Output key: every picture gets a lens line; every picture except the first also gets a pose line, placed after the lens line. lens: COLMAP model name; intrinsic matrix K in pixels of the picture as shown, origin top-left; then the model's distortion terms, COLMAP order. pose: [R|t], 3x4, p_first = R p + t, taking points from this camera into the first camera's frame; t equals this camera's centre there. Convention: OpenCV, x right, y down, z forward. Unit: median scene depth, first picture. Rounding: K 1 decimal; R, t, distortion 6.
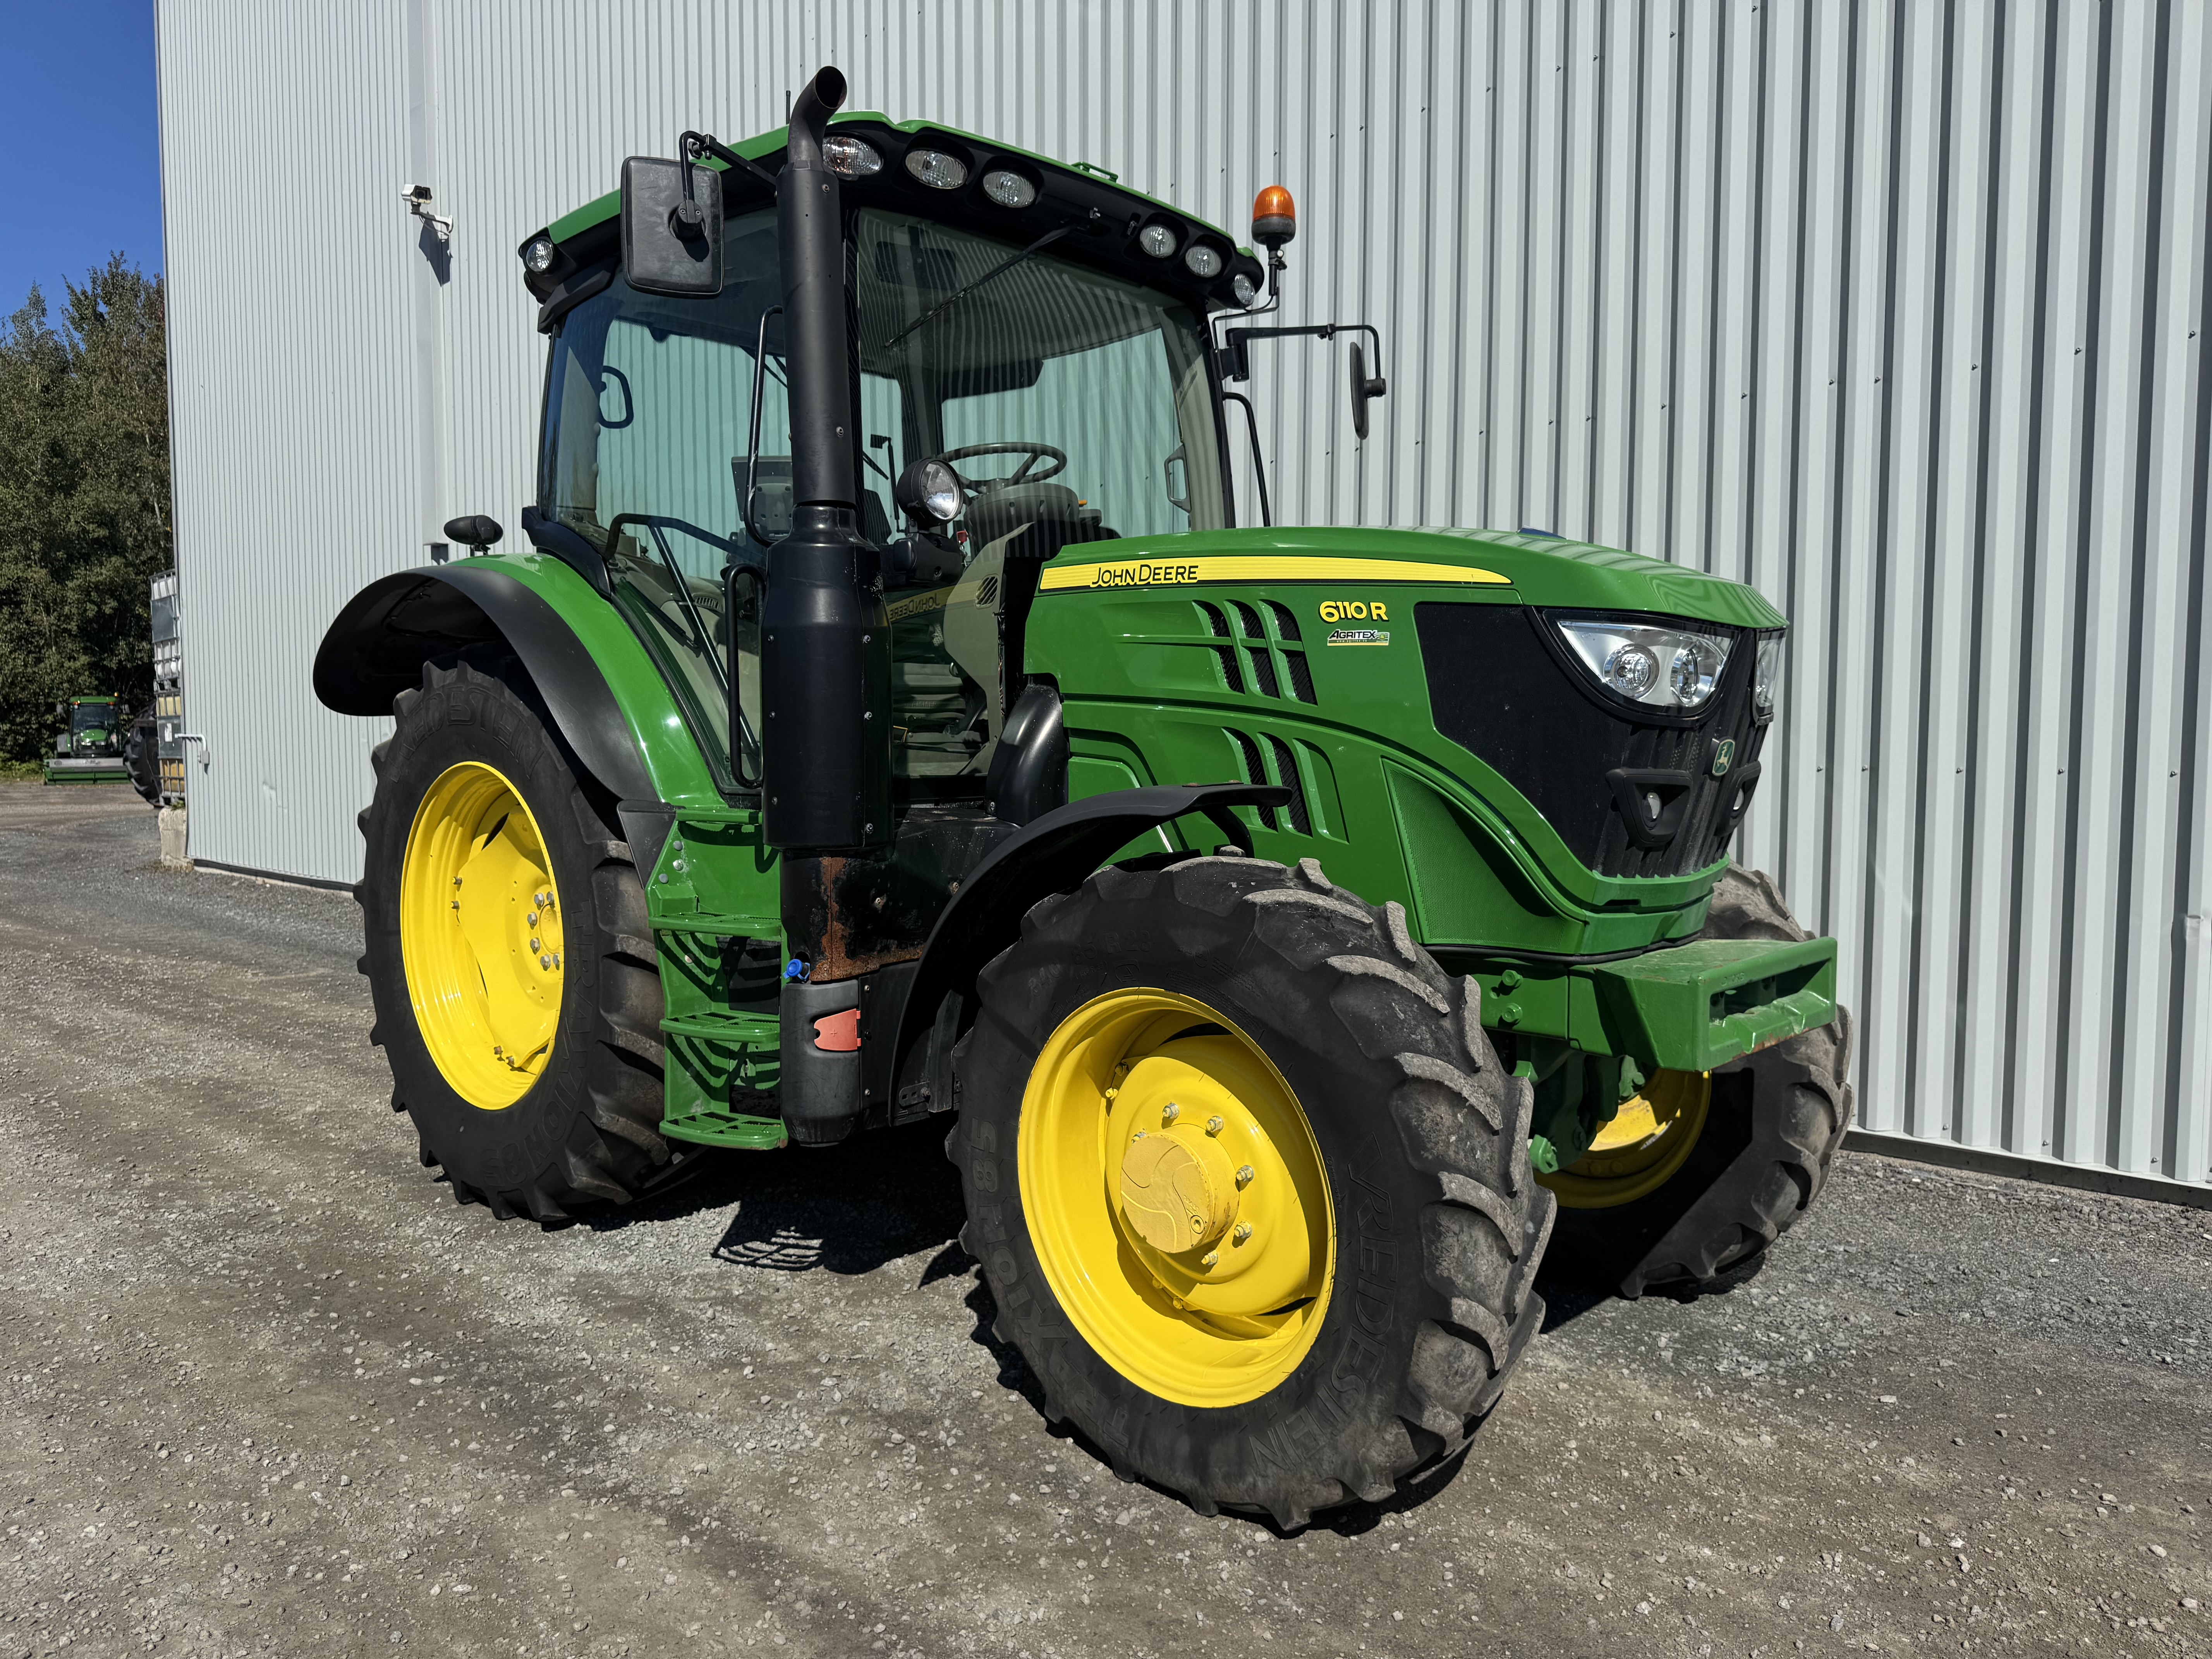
lens RADIAL K [[1514.6, 0, 1094.7], [0, 1514.6, 808.3], [0, 0, 1]] dist [0.146953, -0.224625]
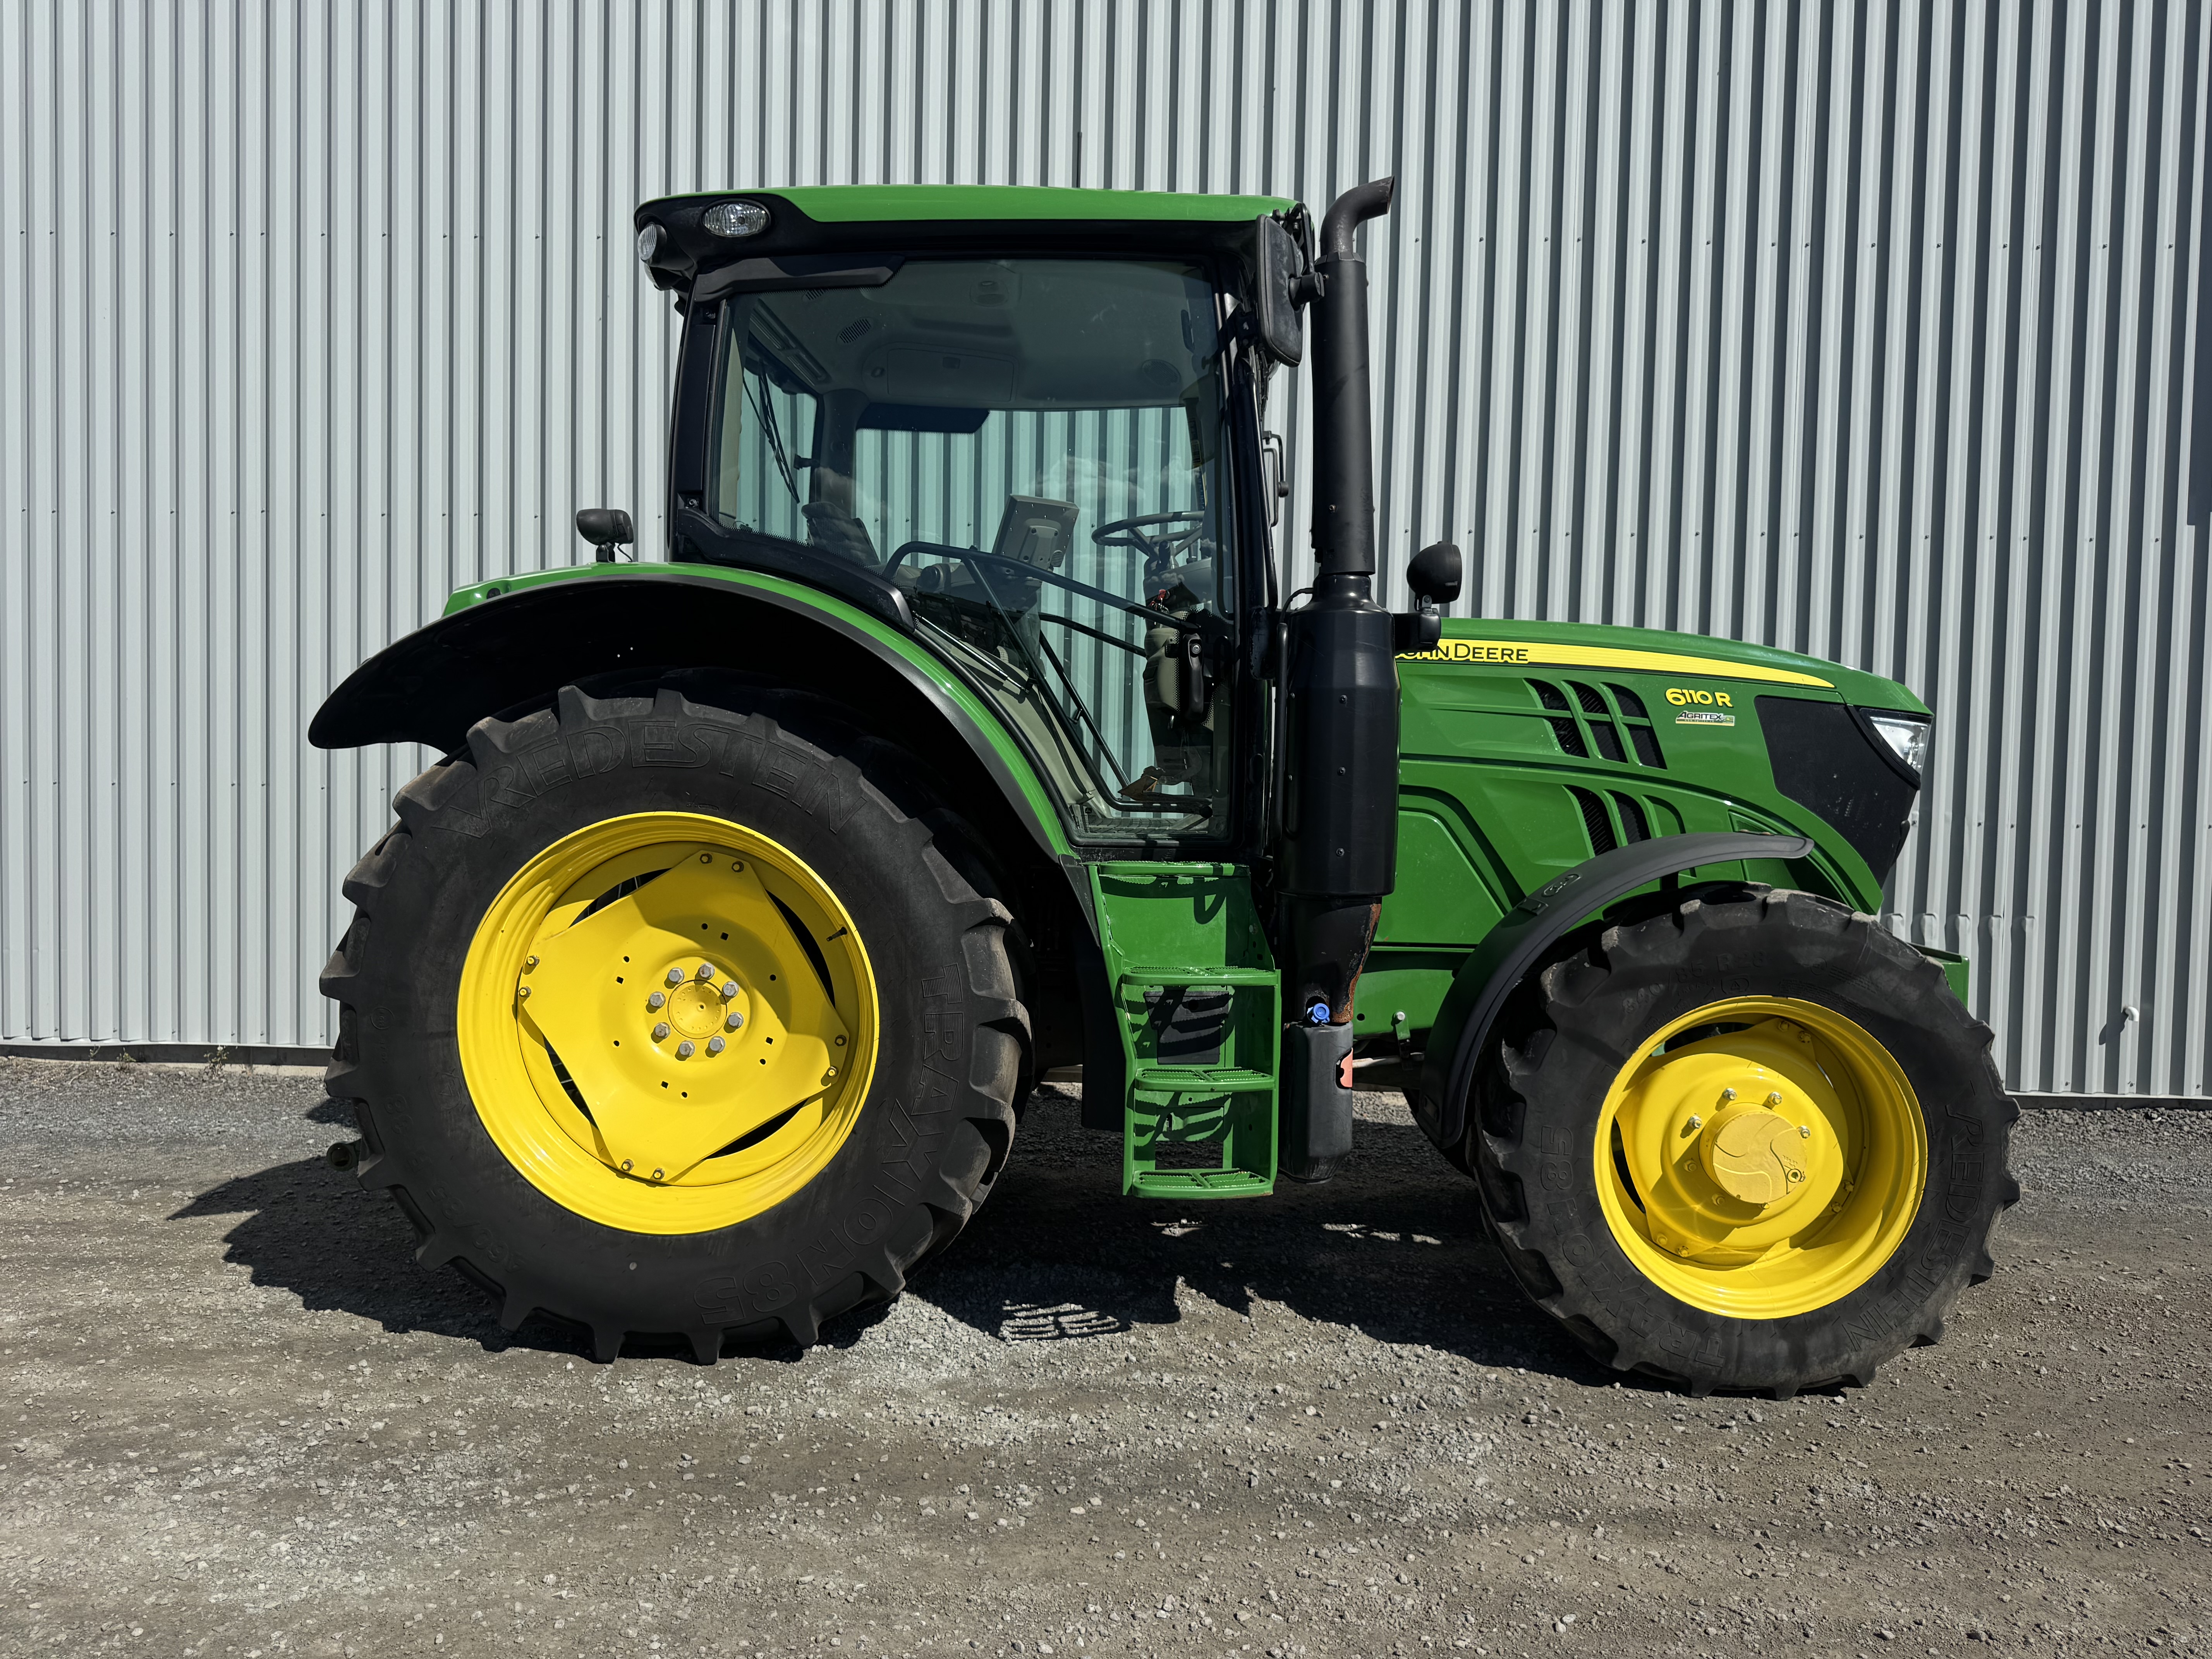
lens RADIAL K [[1514.6, 0, 1094.7], [0, 1514.6, 808.3], [0, 0, 1]] dist [0.146953, -0.224625]
pose [[0.774450, -0.000413, 0.632635, -0.948823], [0.015892, 0.999697, -0.018802, -0.016940], [-0.632436, 0.024615, 0.774222, 0.279409]]
